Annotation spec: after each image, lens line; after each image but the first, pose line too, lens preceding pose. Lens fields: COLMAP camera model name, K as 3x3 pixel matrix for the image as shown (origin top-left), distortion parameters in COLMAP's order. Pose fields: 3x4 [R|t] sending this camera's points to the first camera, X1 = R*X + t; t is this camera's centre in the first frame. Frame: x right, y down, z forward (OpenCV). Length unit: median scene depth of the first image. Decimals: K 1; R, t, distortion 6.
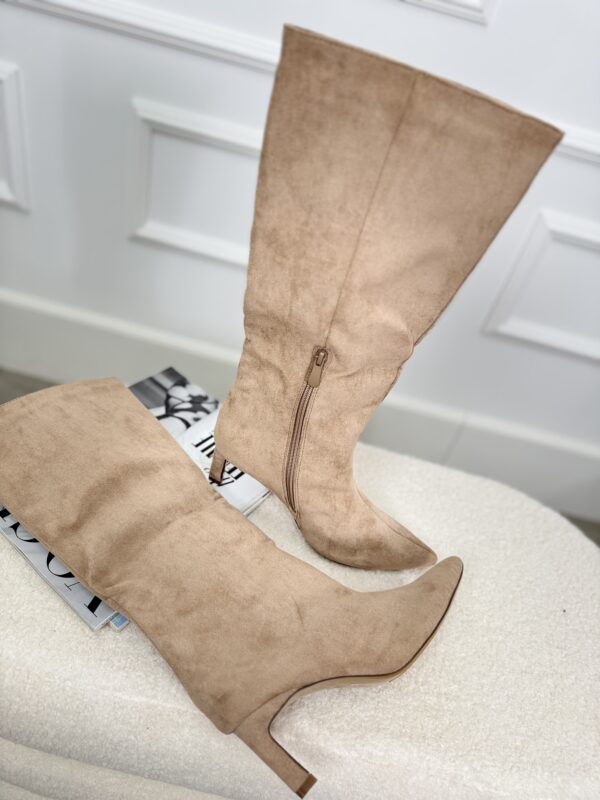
lens RADIAL K [[581.1, 0, 299.8], [0, 581.1, 404.0], [0, 0, 1]] dist [0.061249, -0.099704]
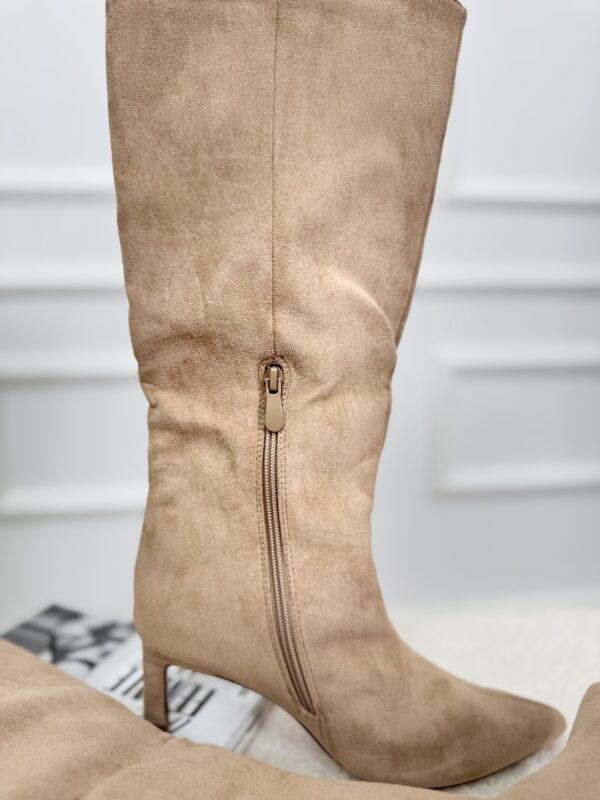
lens RADIAL K [[589.3, 0, 306.5], [0, 589.3, 388.3], [0, 0, 1]] dist [0.057699, -0.146209]
pose [[0.935165, -0.256137, 0.244663, -0.079112], [0.345053, 0.814809, -0.465859, 0.211588], [-0.080030, 0.520076, 0.850362, 0.407634]]
